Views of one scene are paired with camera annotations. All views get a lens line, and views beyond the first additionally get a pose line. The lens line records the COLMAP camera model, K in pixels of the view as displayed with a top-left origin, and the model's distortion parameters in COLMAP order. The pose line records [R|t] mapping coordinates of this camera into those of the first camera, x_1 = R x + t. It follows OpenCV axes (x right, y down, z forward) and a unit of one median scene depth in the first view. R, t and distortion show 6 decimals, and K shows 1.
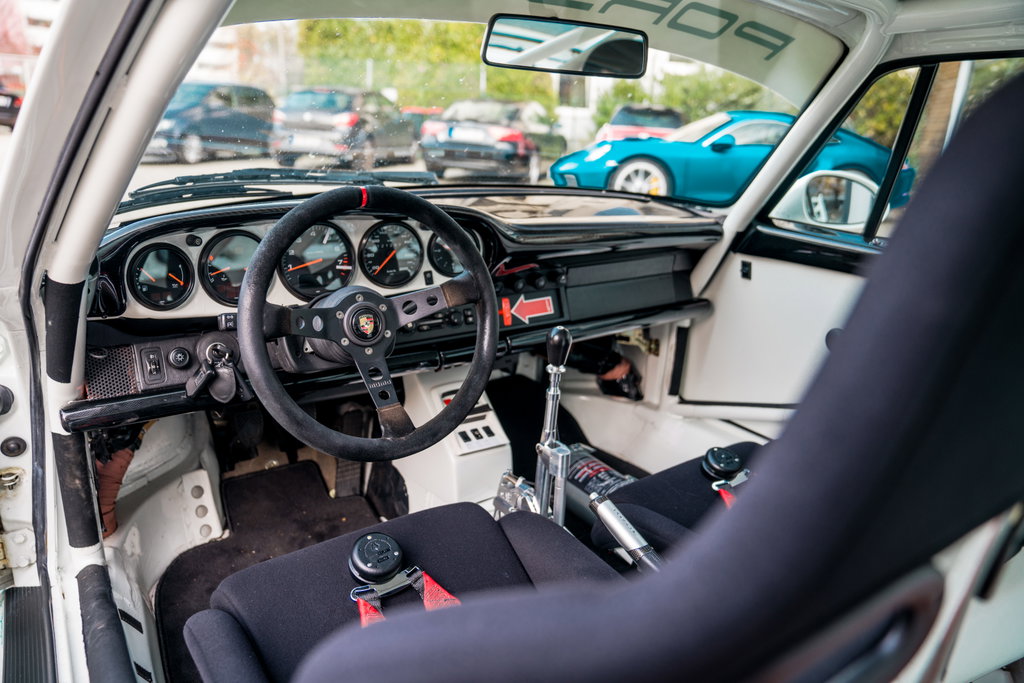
lens RADIAL K [[712.9, 0, 512.9], [0, 712.9, 345.6], [0, 0, 1]] dist [-0.130403, 0.005610]
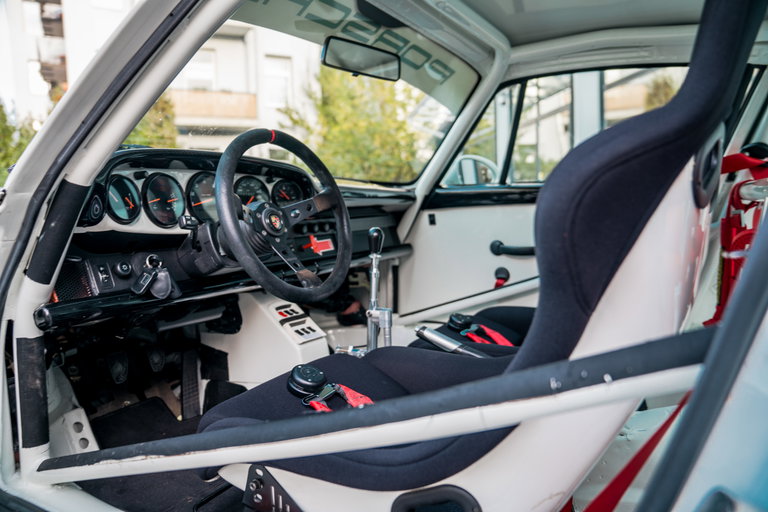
lens RADIAL K [[534.7, 0, 380.3], [0, 534.7, 255.7], [0, 0, 1]] dist [-0.130403, 0.005610]
pose [[0.906203, -0.105802, 0.409393, -0.383751], [0.195466, 0.963351, -0.183704, 0.233650], [-0.374953, 0.246496, 0.893672, -0.050958]]
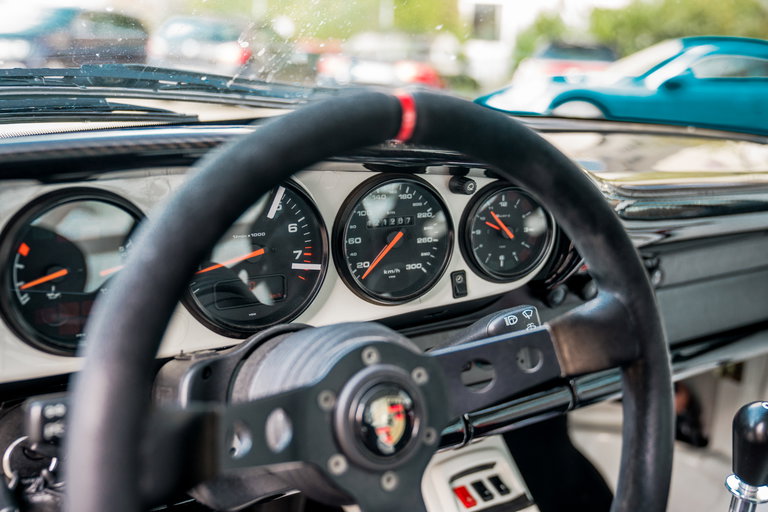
lens RADIAL K [[762.2, 0, 375.4], [0, 762.2, 253.2], [0, 0, 1]] dist [0.025023, 0.000000]
pose [[0.999246, 0.013884, -0.036263, -0.161706], [-0.016184, 0.997823, -0.063935, -0.081620], [0.035296, 0.064474, 0.997295, 0.439176]]
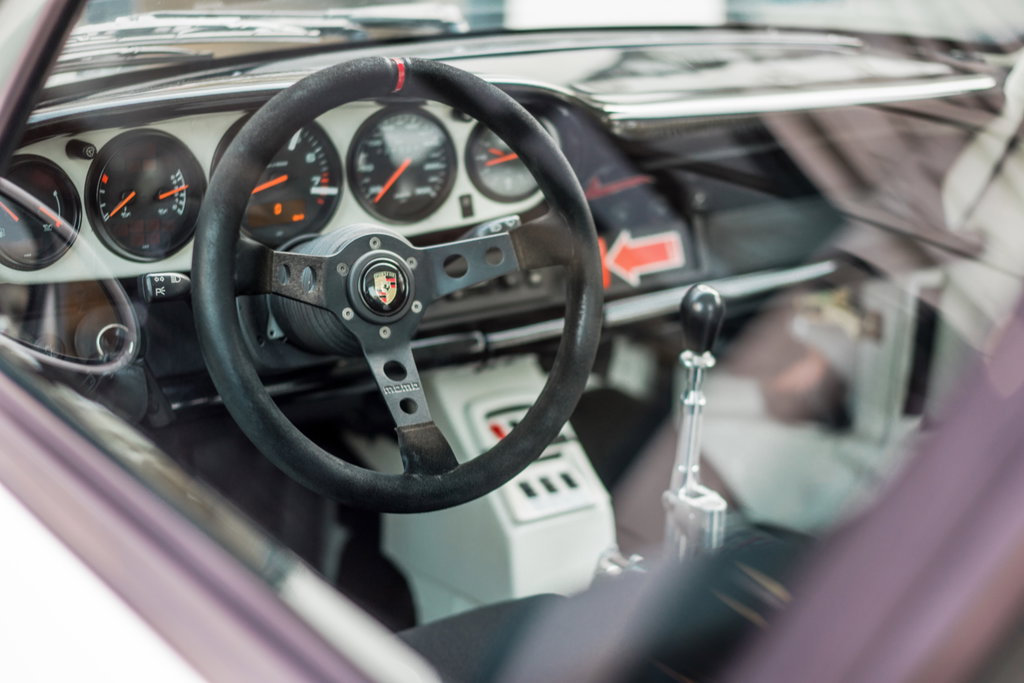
lens RADIAL K [[1632.3, 0, 520.6], [0, 1632.3, 341.2], [0, 0, 1]] dist [-0.000190, 0.000000]
pose [[0.999678, -0.018690, -0.017137, -0.055738], [0.018667, 0.999825, -0.001487, 0.015863], [0.017162, 0.001166, 0.999852, -0.307068]]
